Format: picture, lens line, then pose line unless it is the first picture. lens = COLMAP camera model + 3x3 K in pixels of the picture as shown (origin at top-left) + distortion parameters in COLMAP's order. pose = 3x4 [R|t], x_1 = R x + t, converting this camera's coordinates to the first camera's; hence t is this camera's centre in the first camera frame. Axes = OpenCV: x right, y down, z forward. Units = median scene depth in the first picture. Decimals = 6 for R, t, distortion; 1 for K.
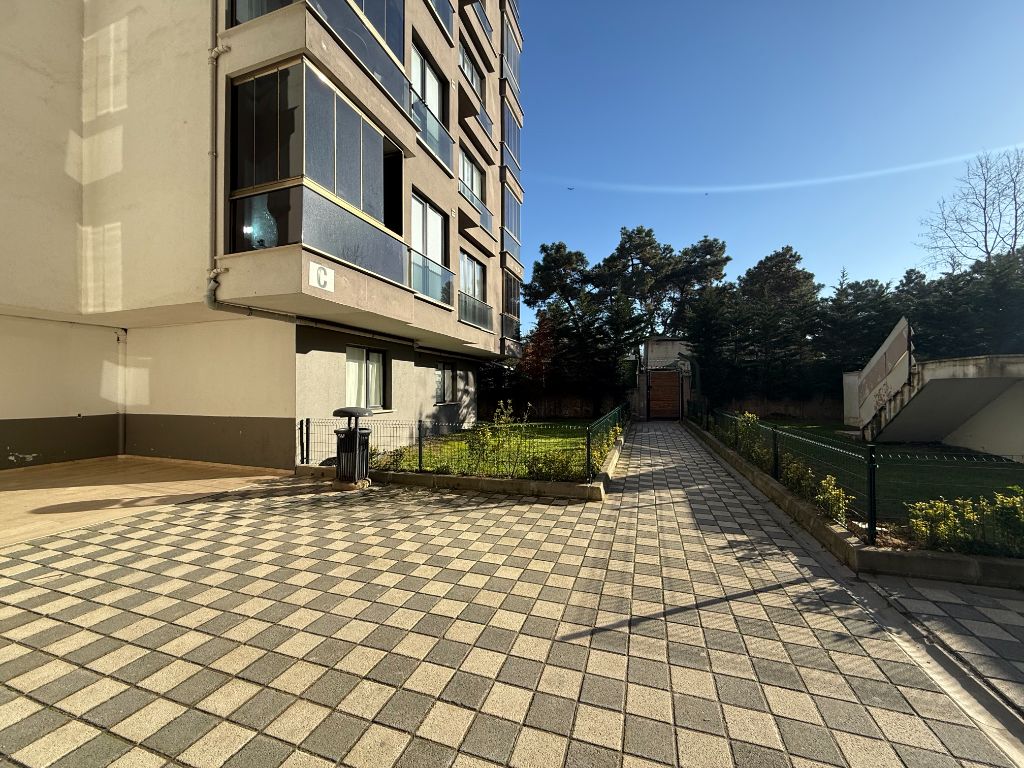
lens RADIAL K [[409.0, 0, 510.7], [0, 409.0, 382.8], [0, 0, 1]] dist [-0.002826, 0.000548]
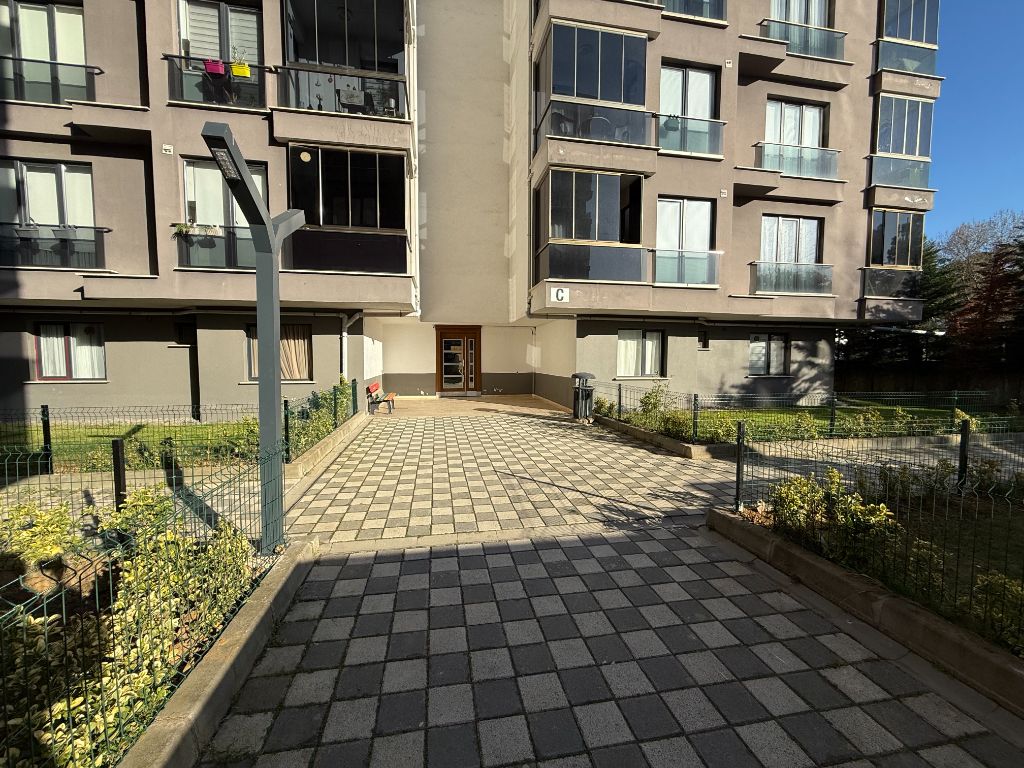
lens RADIAL K [[409.0, 0, 510.7], [0, 409.0, 382.8], [0, 0, 1]] dist [-0.002826, 0.000548]
pose [[0.493999, 0.060052, -0.867386, 0.748487], [0.008327, 0.997239, 0.073784, -0.017742], [0.869422, -0.043672, 0.492136, -0.022930]]
